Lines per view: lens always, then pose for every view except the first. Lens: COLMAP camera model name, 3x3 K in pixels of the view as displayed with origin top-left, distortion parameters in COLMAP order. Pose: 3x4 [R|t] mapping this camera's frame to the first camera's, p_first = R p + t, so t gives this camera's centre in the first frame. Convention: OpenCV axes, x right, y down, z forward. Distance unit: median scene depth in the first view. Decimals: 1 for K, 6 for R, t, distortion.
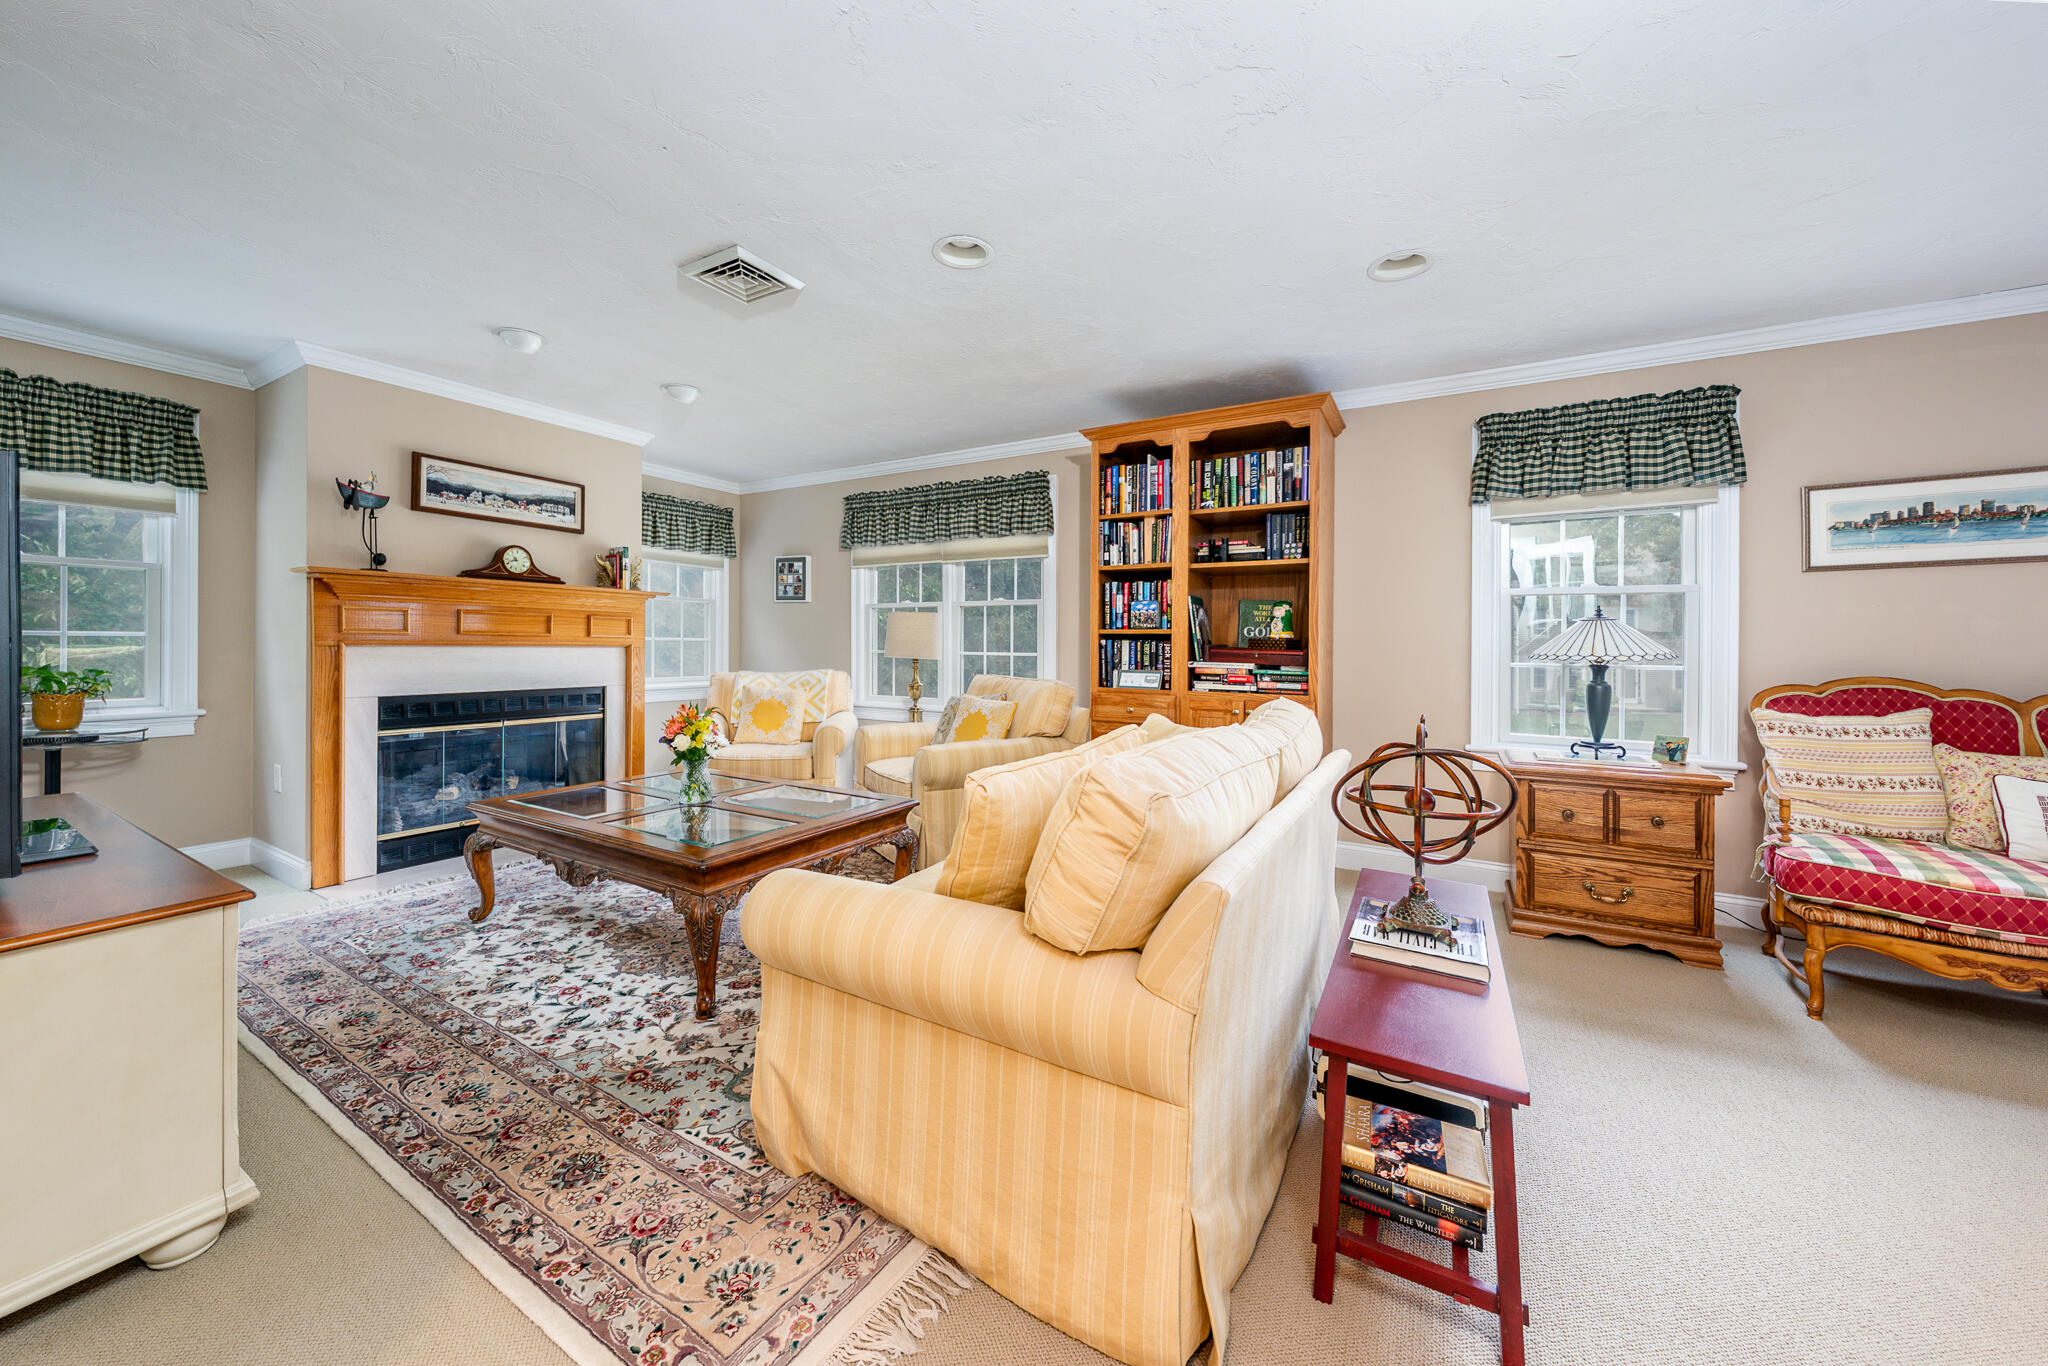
lens RADIAL K [[724.8, 0, 979.9], [0, 724.8, 654.1], [0, 0, 1]] dist [-0.005972, 0.000274]
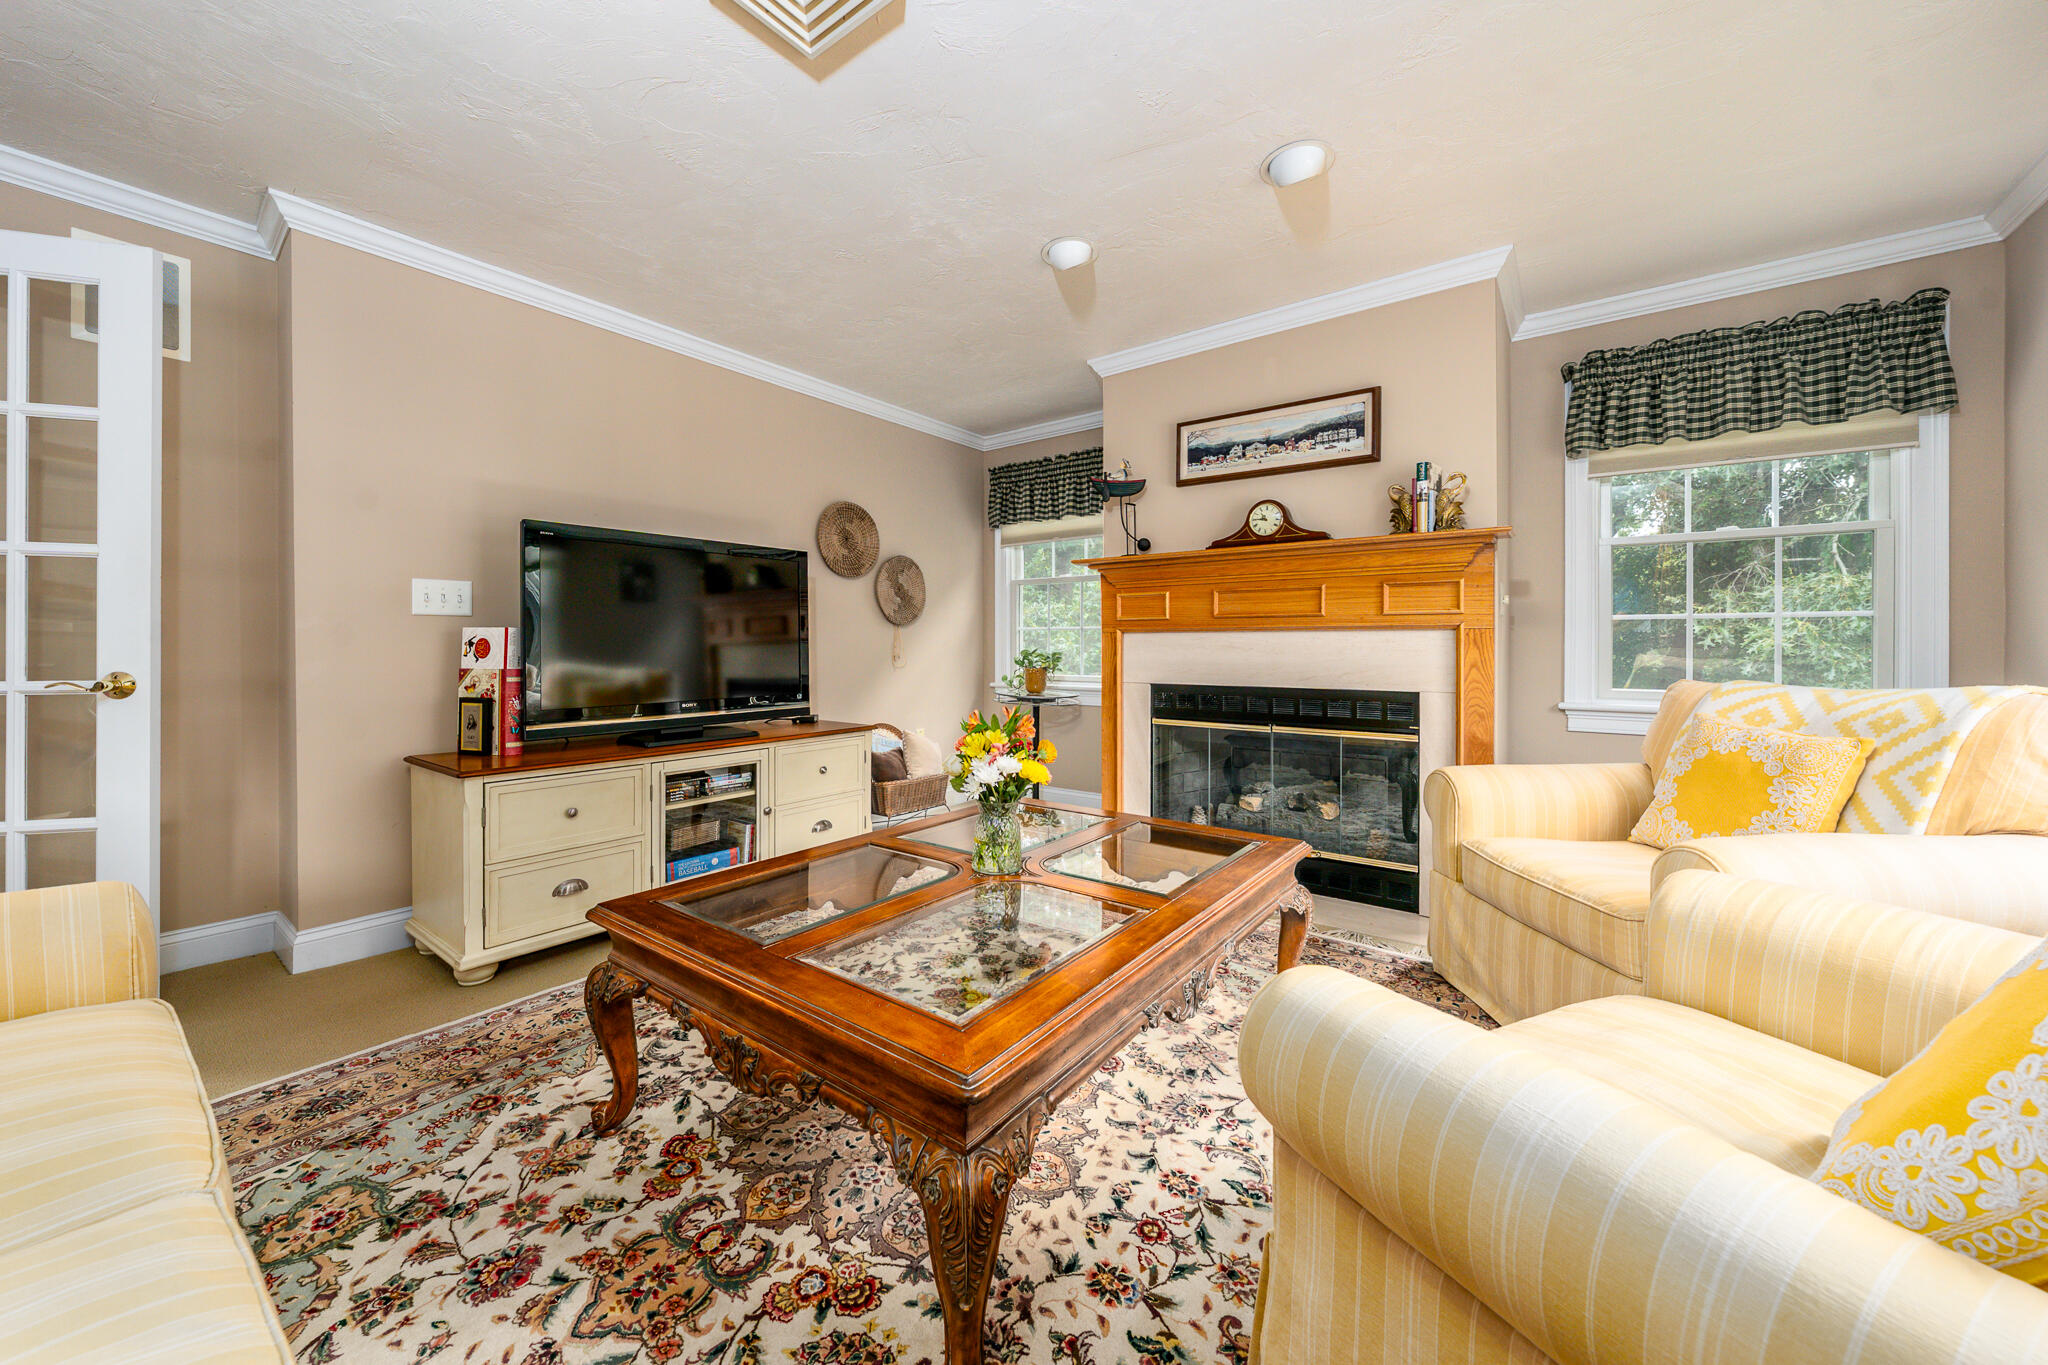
lens RADIAL K [[724.8, 0, 1017.4], [0, 724.8, 665.0], [0, 0, 1]] dist [-0.005972, 0.000274]
pose [[-0.077910, 0.017895, -0.996800, 0.176633], [-0.013834, 0.999723, 0.019029, 0.016886], [0.996864, 0.015273, -0.077641, 0.901509]]
